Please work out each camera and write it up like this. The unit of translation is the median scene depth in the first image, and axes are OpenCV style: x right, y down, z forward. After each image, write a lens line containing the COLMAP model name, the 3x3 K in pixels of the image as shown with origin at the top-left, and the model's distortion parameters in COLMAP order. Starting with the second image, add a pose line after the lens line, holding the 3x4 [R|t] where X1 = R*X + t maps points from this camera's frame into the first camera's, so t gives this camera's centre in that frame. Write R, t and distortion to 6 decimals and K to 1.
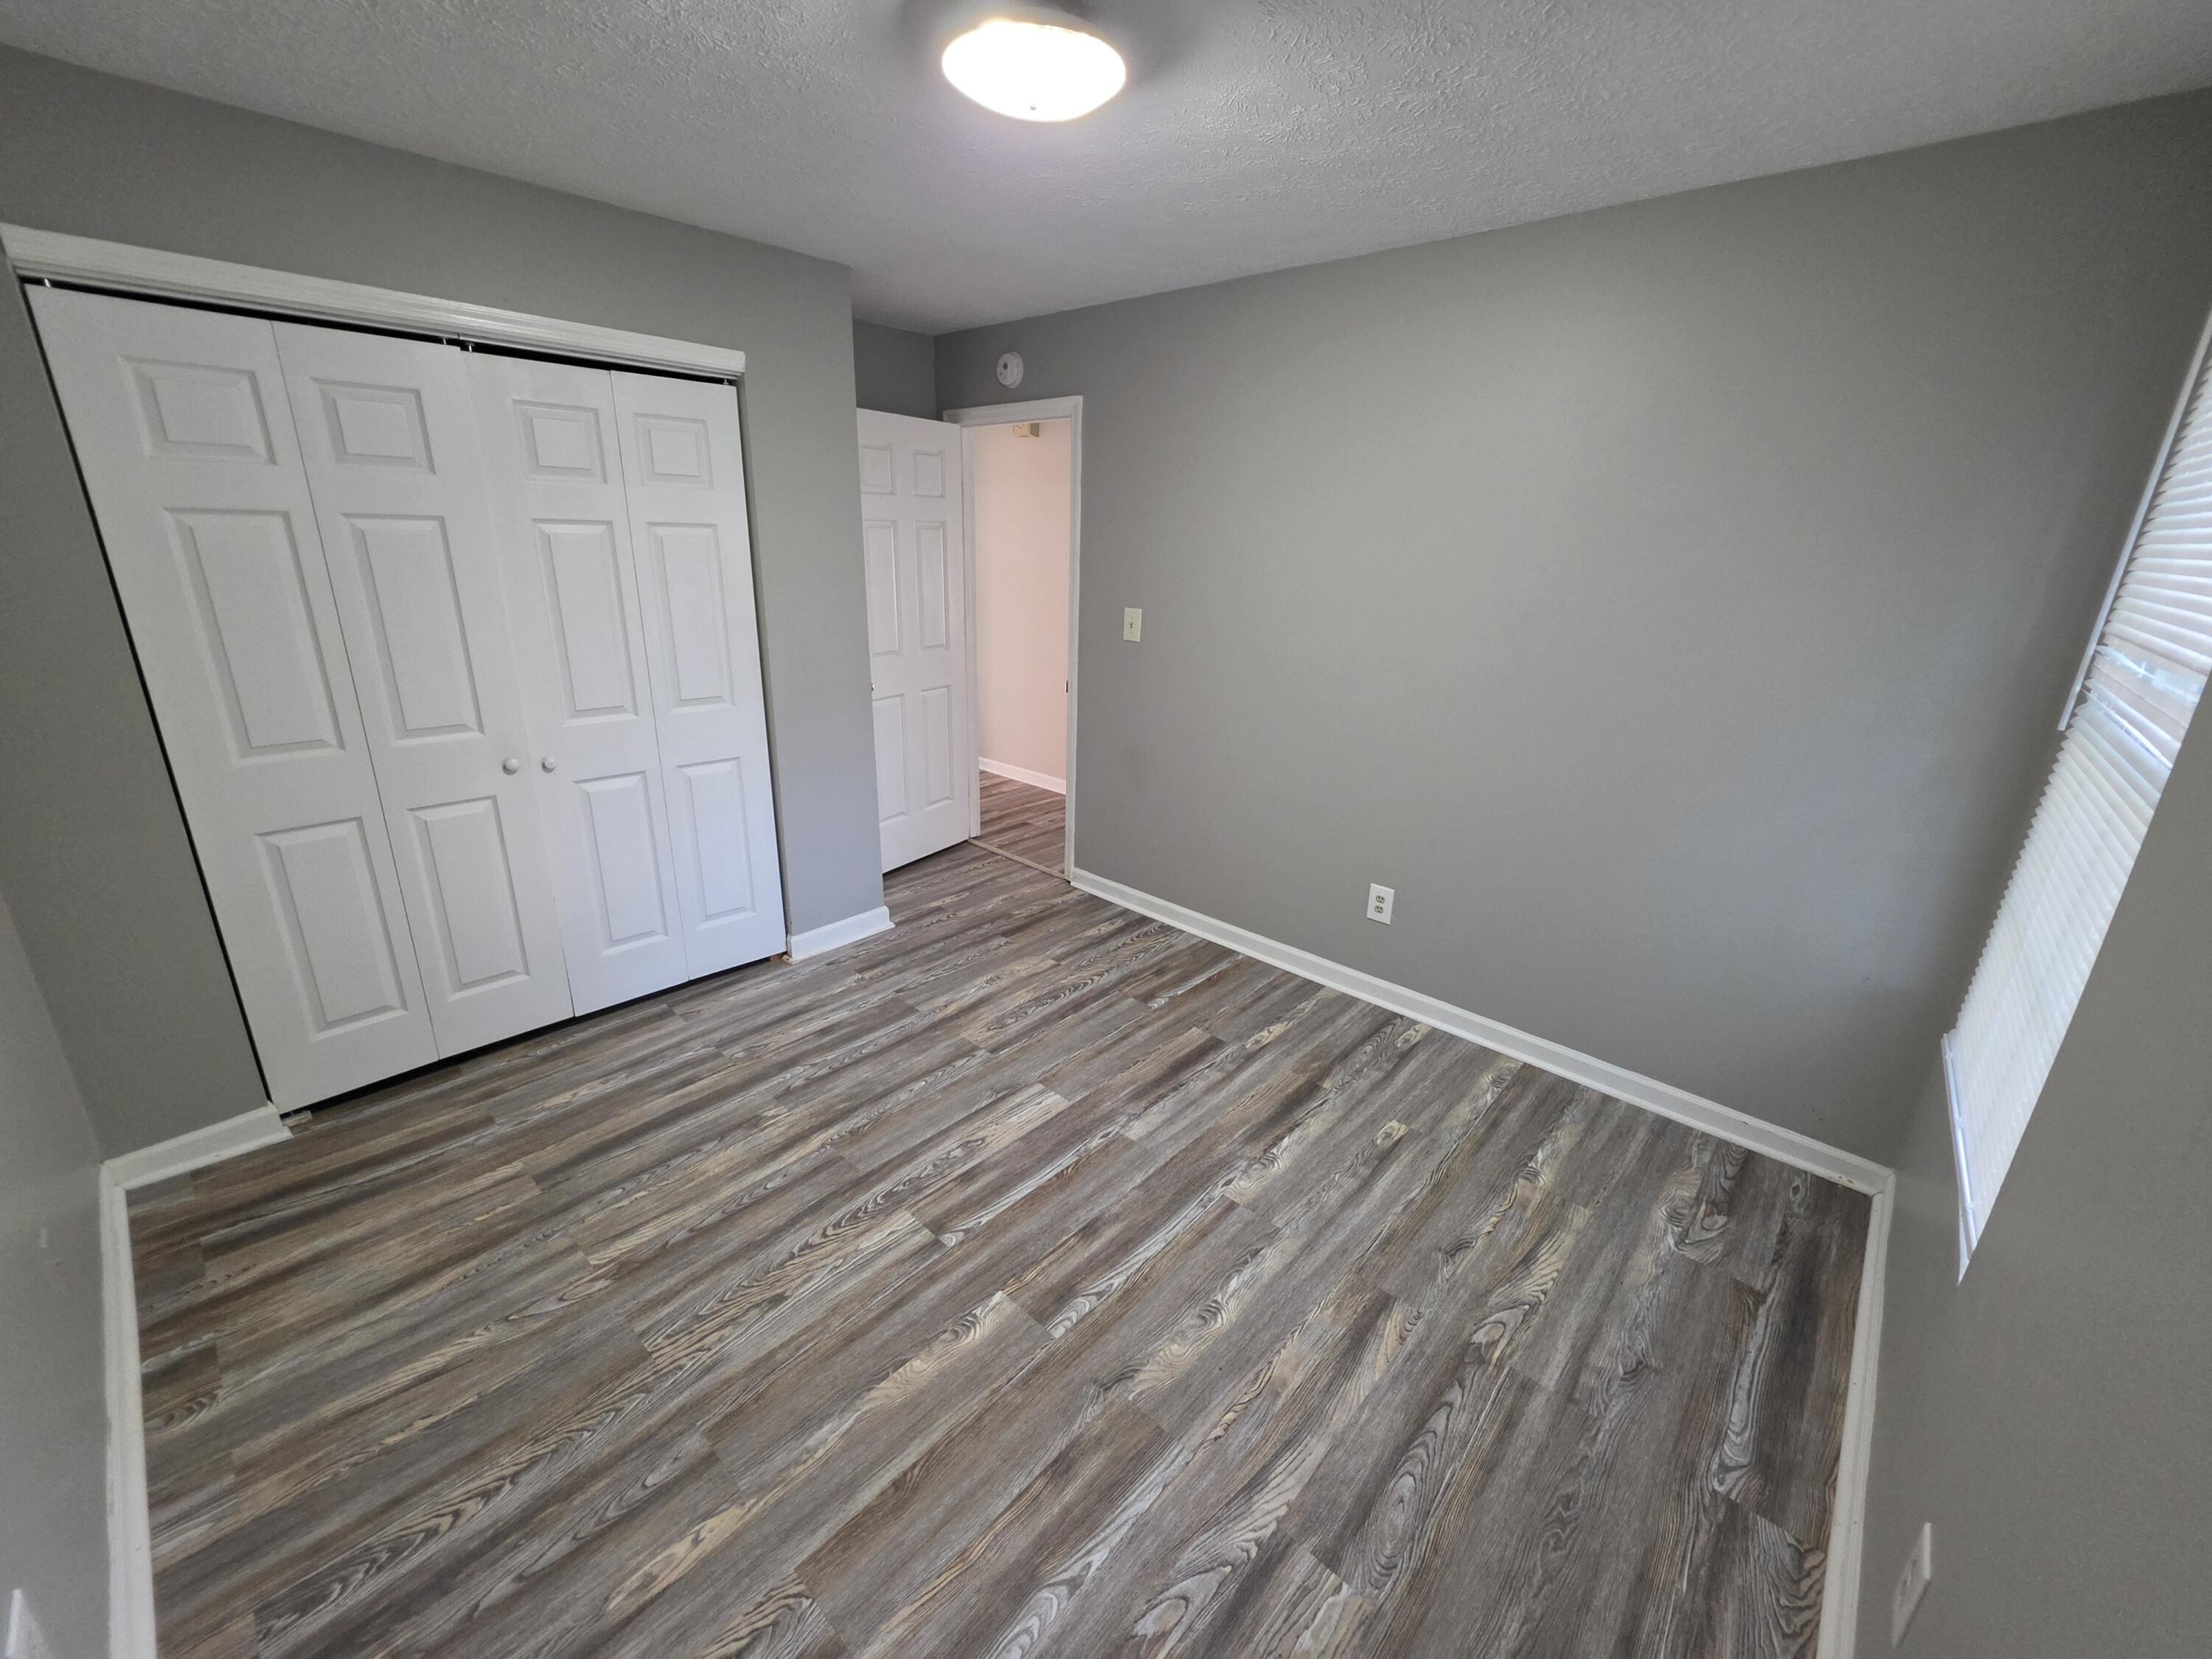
lens RADIAL K [[890.7, 0, 1098.5], [0, 890.7, 819.1], [0, 0, 1]] dist [-0.000356, -0.000238]
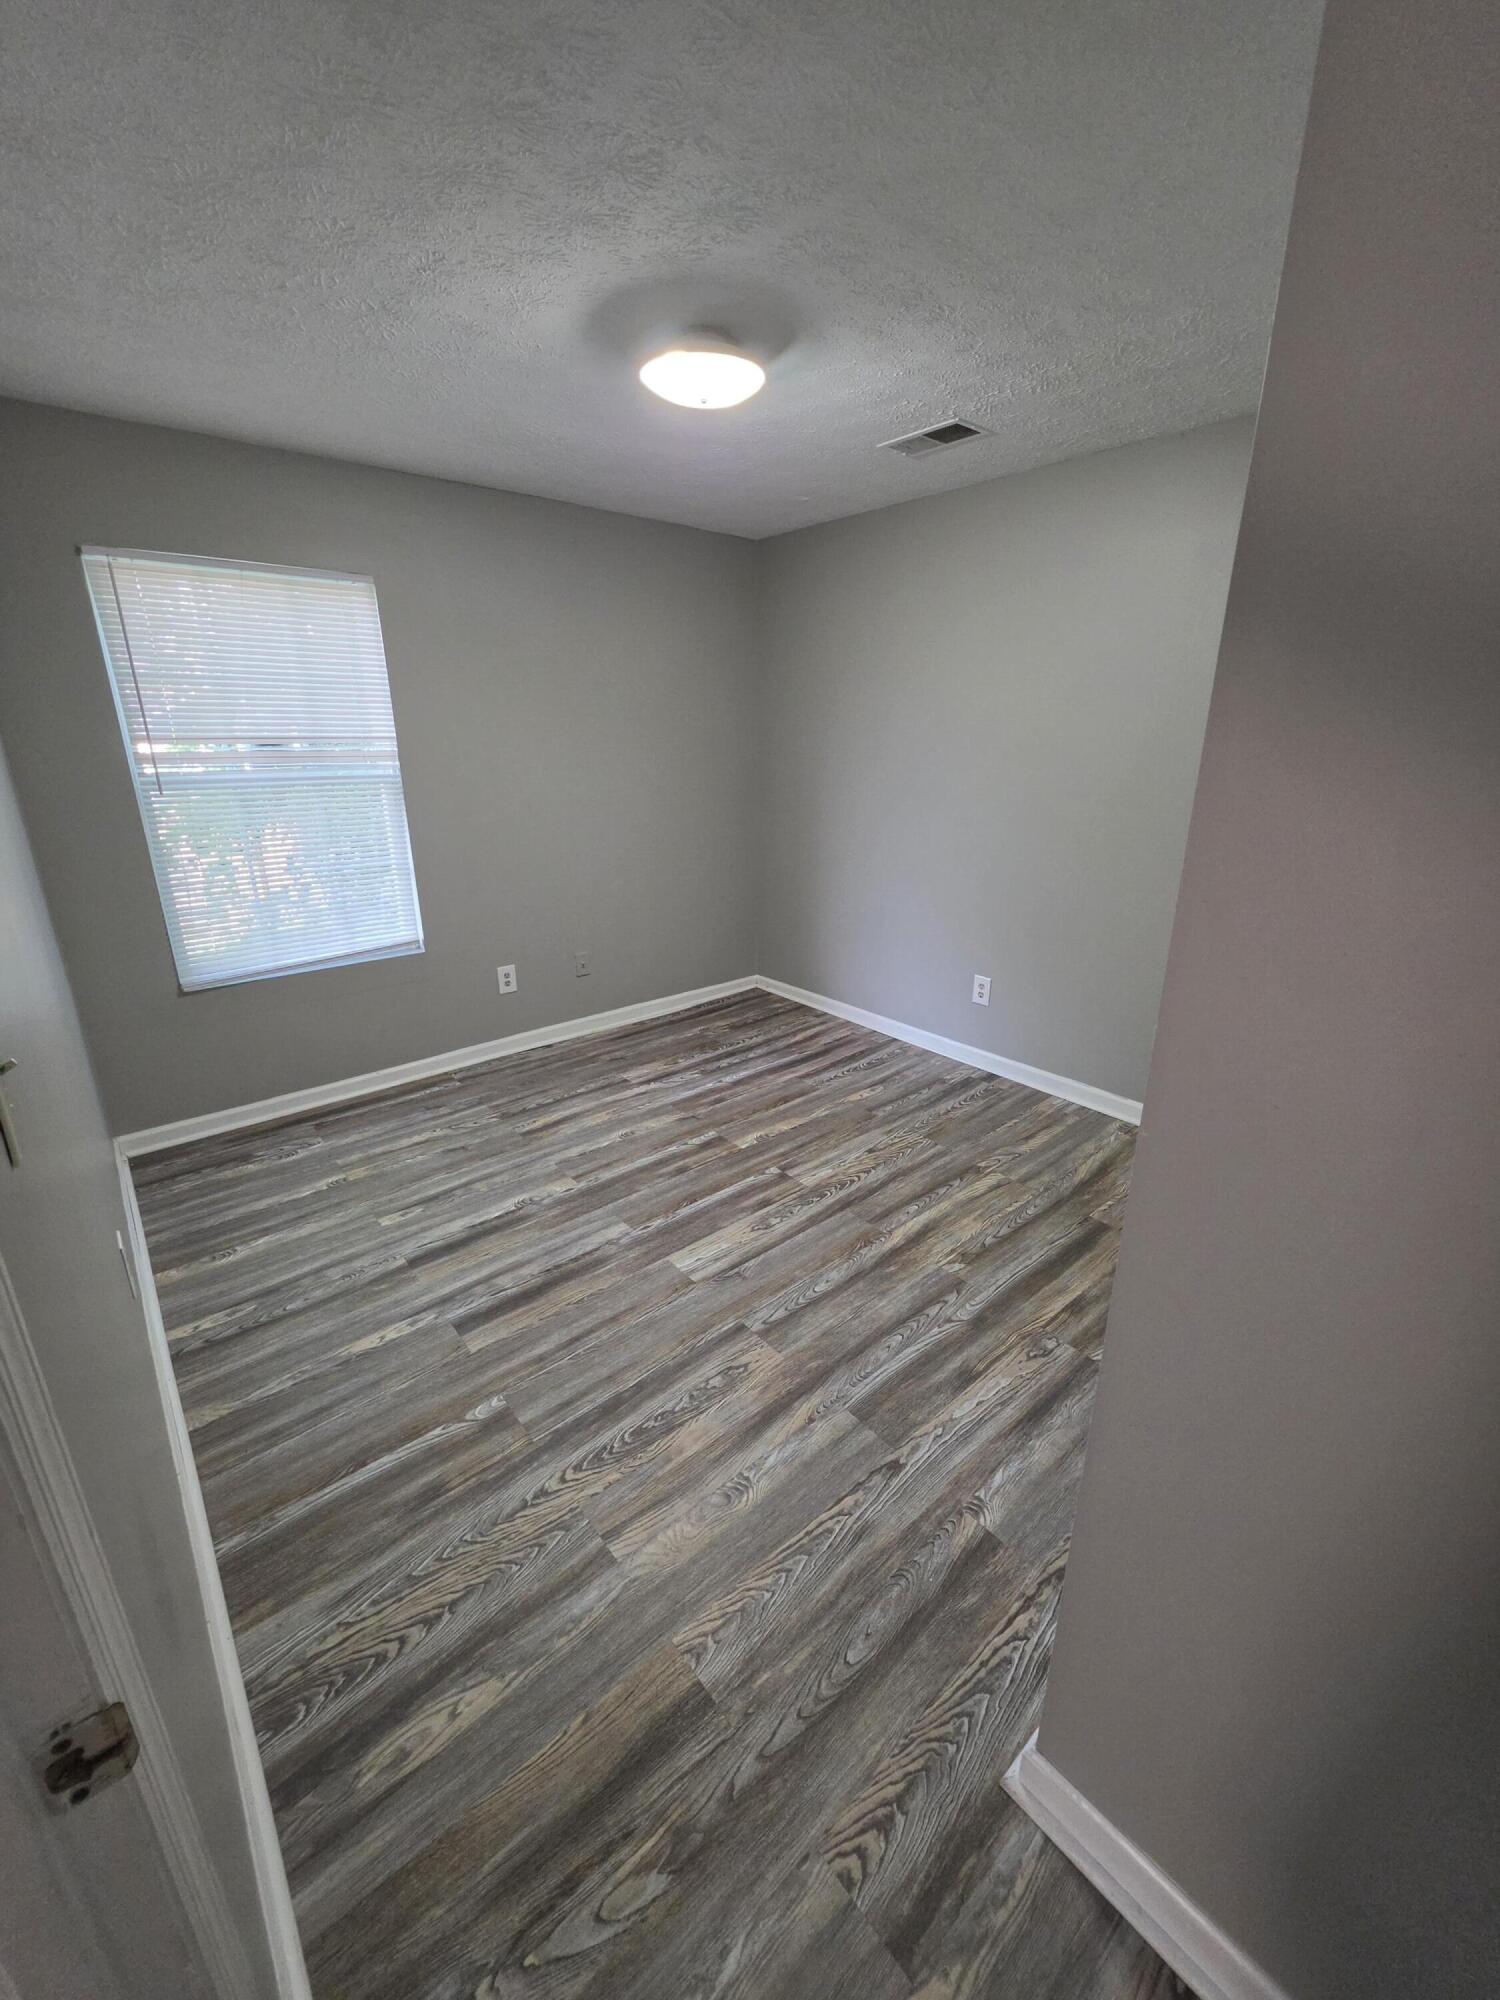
lens RADIAL K [[805.3, 0, 750.0], [0, 805.3, 1000.0], [0, 0, 1]] dist [-0.000356, -0.000238]
pose [[-0.992222, -0.062197, 0.107829, -0.215722], [0.014698, 0.801629, 0.597641, -0.488467], [-0.123610, 0.594577, -0.794480, 1.620992]]
